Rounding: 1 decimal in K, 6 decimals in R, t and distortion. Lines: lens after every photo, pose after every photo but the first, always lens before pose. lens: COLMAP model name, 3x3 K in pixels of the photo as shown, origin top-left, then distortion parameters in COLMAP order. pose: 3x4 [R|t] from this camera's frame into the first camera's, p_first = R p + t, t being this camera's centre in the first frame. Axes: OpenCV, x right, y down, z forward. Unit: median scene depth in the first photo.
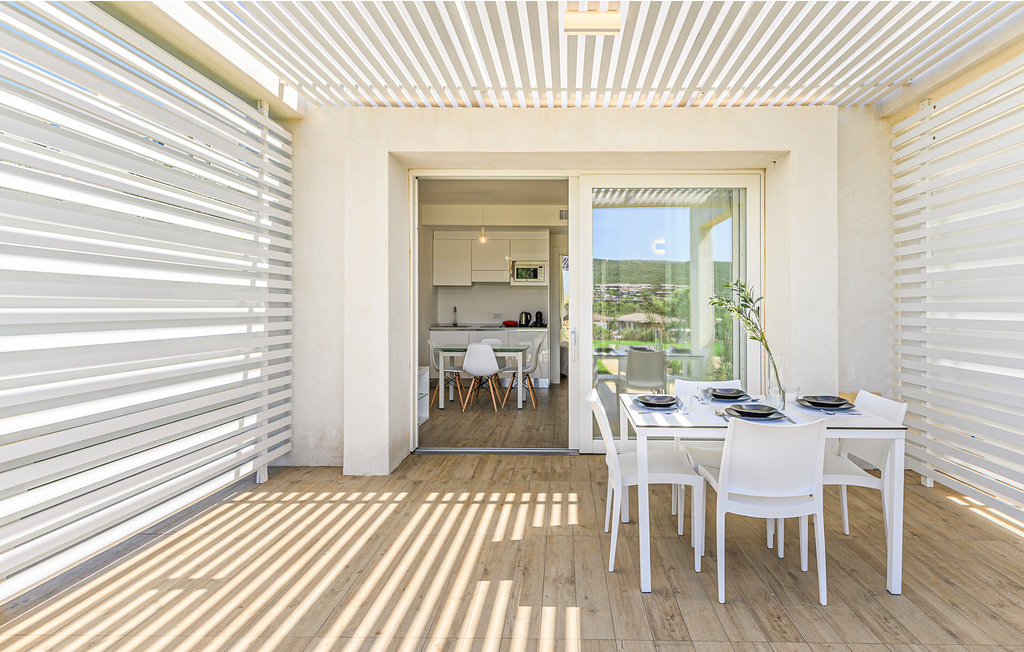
lens RADIAL K [[564.3, 0, 561.1], [0, 564.3, 315.9], [0, 0, 1]] dist [0.064374, 0.000026]
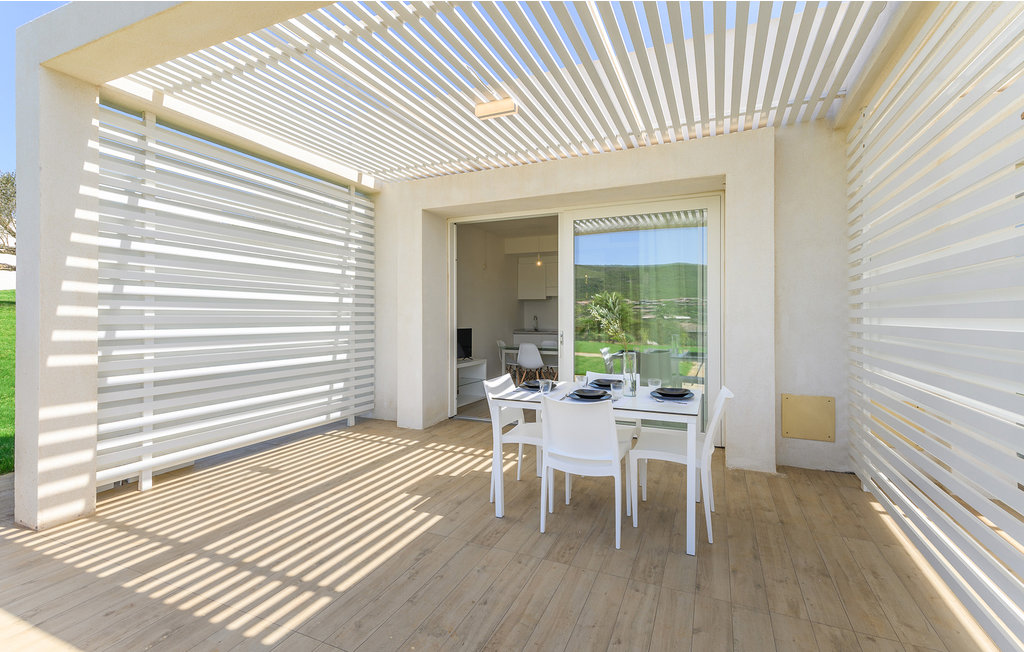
lens RADIAL K [[463.7, 0, 511.8], [0, 463.7, 324.8], [0, 0, 1]] dist [0.053869, -0.000280]
pose [[0.910767, 0.006556, -0.412869, 0.358271], [-0.005764, 0.999978, 0.003164, 0.003538], [0.412880, -0.000501, 0.910785, 0.006810]]
